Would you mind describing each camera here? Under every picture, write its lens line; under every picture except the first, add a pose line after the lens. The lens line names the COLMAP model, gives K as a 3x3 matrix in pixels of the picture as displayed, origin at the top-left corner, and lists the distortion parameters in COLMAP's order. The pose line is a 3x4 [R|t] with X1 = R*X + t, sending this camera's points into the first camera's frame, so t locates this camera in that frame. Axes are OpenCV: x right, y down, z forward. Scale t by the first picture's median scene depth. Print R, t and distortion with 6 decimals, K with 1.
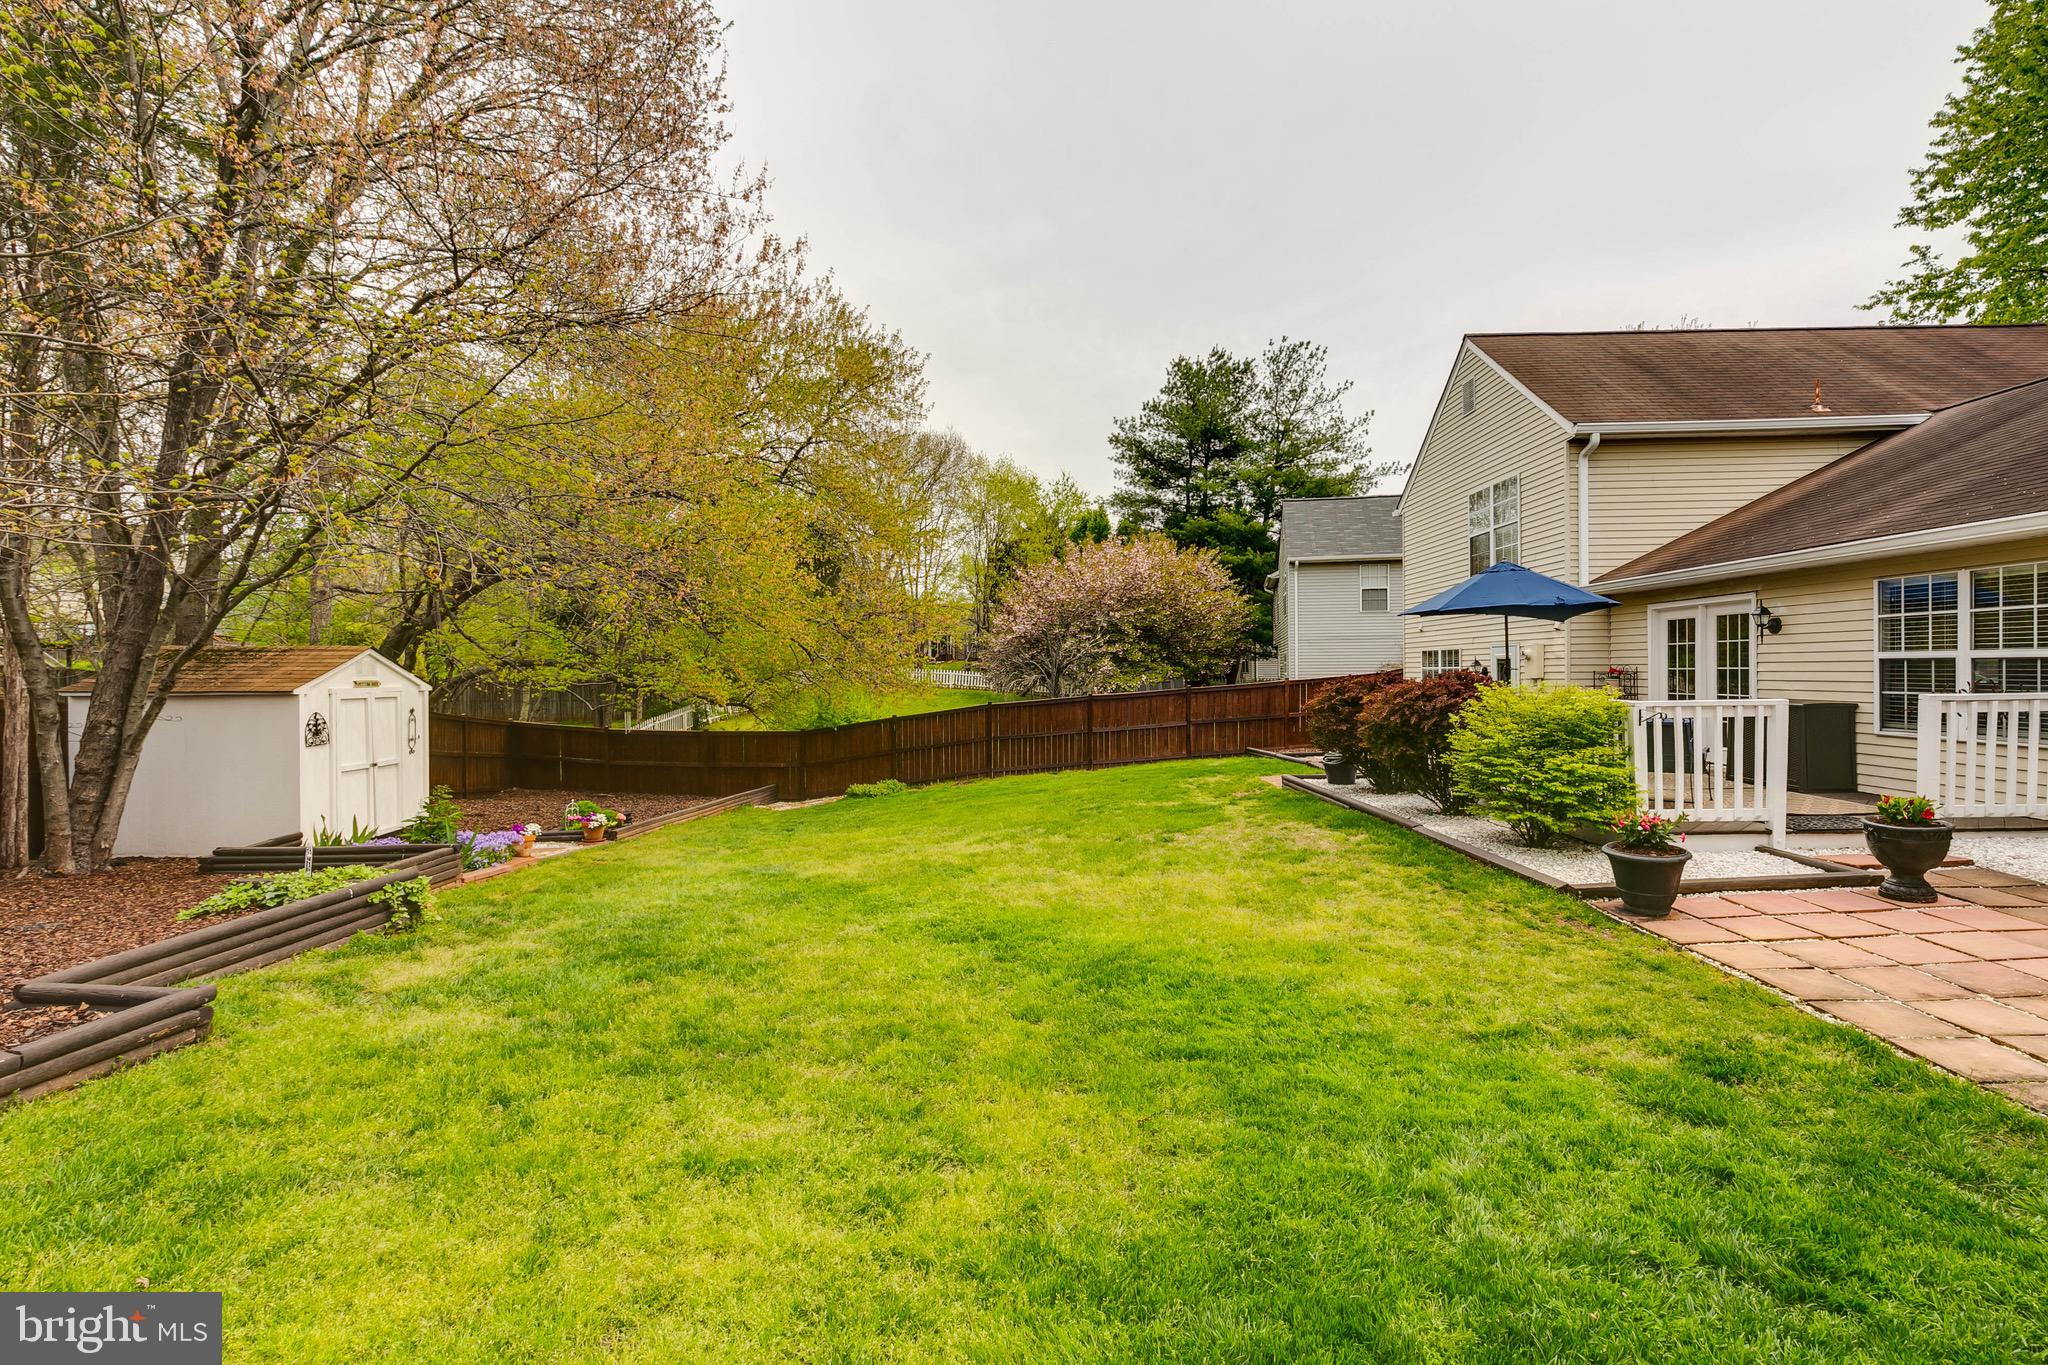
lens RADIAL K [[909.5, 0, 1027.8], [0, 909.5, 678.2], [0, 0, 1]] dist [0.002627, -0.000845]
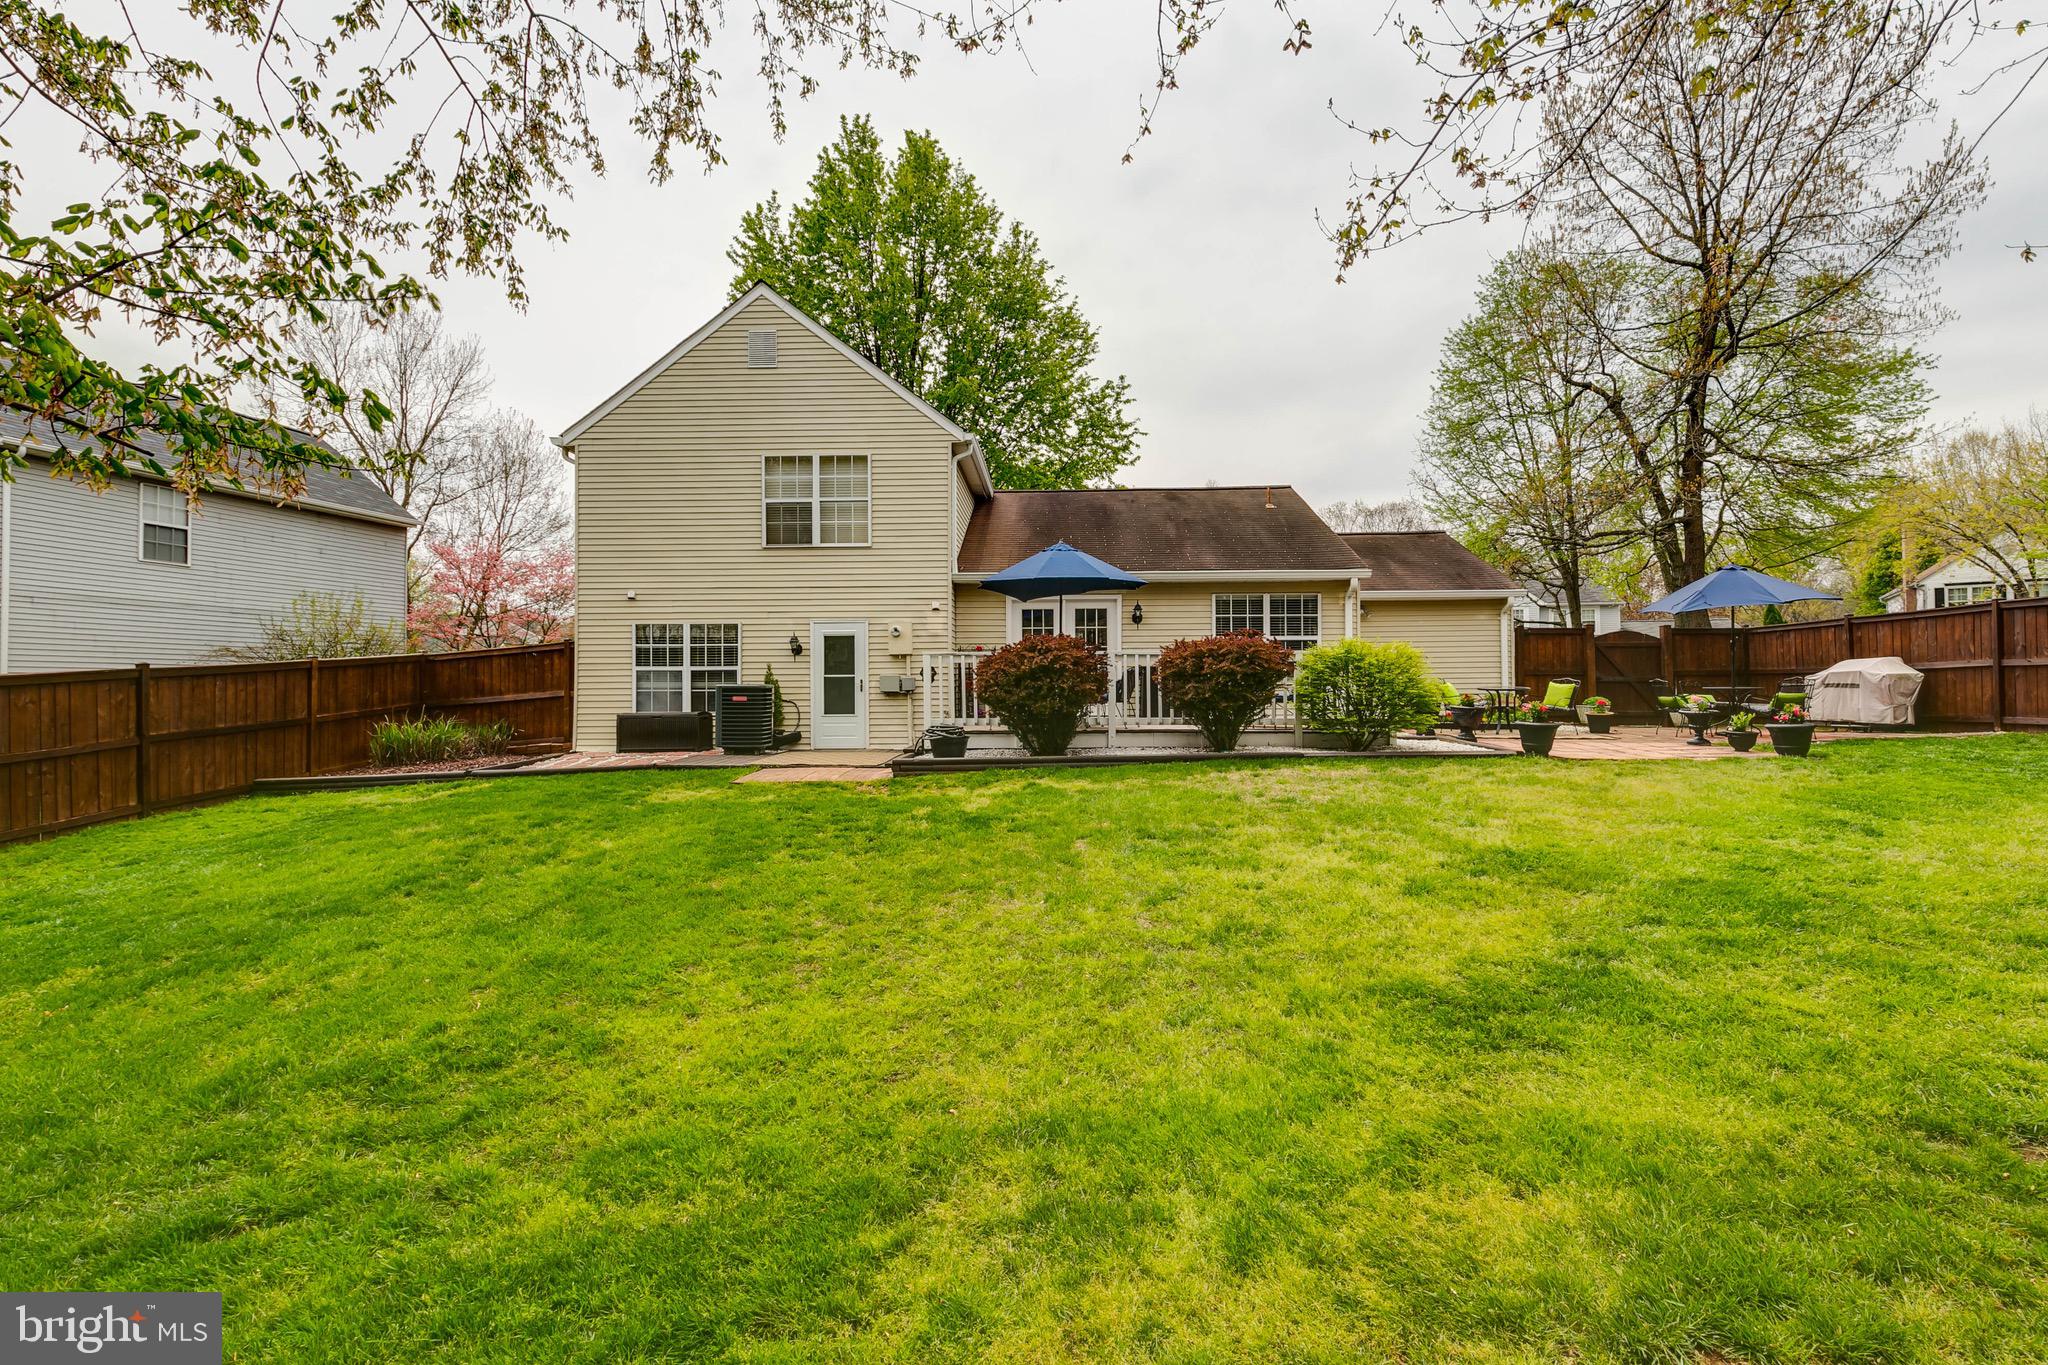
lens RADIAL K [[909.5, 0, 1027.8], [0, 909.5, 678.2], [0, 0, 1]] dist [0.002627, -0.000845]
pose [[-0.009006, 0.019258, 0.999774, -0.858588], [0.013194, 0.999730, -0.019139, 0.086505], [-0.999872, 0.013018, -0.009257, 1.502692]]
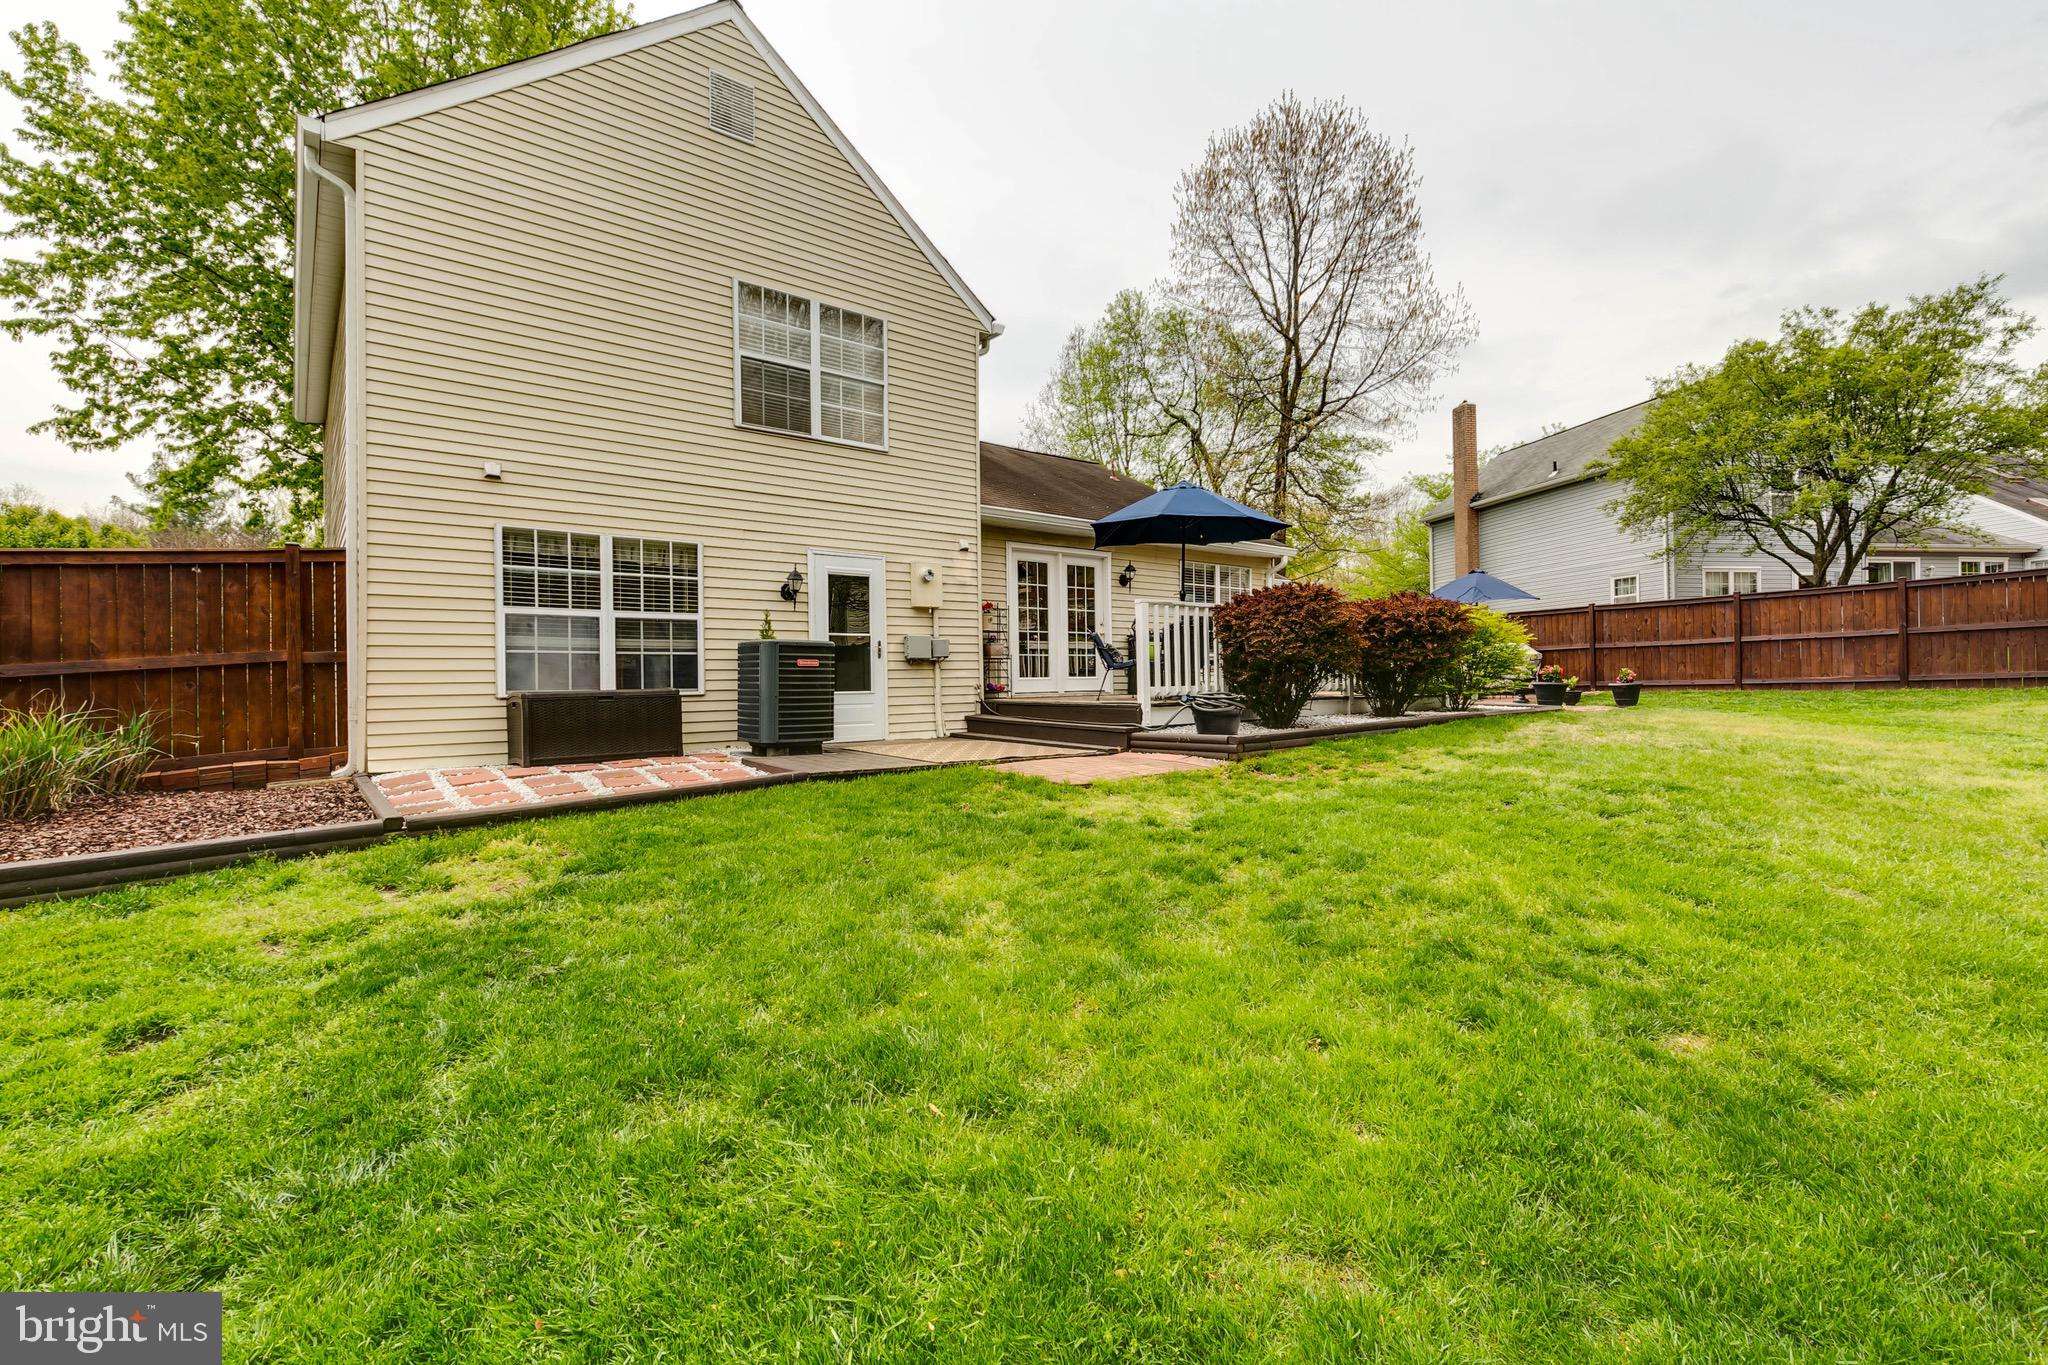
lens RADIAL K [[909.5, 0, 1027.8], [0, 909.5, 678.2], [0, 0, 1]] dist [0.002627, -0.000845]
pose [[-0.652924, 0.019848, 0.757164, -0.126471], [0.024015, 0.999696, -0.005497, 0.113830], [-0.757043, 0.014594, -0.653202, 2.494229]]
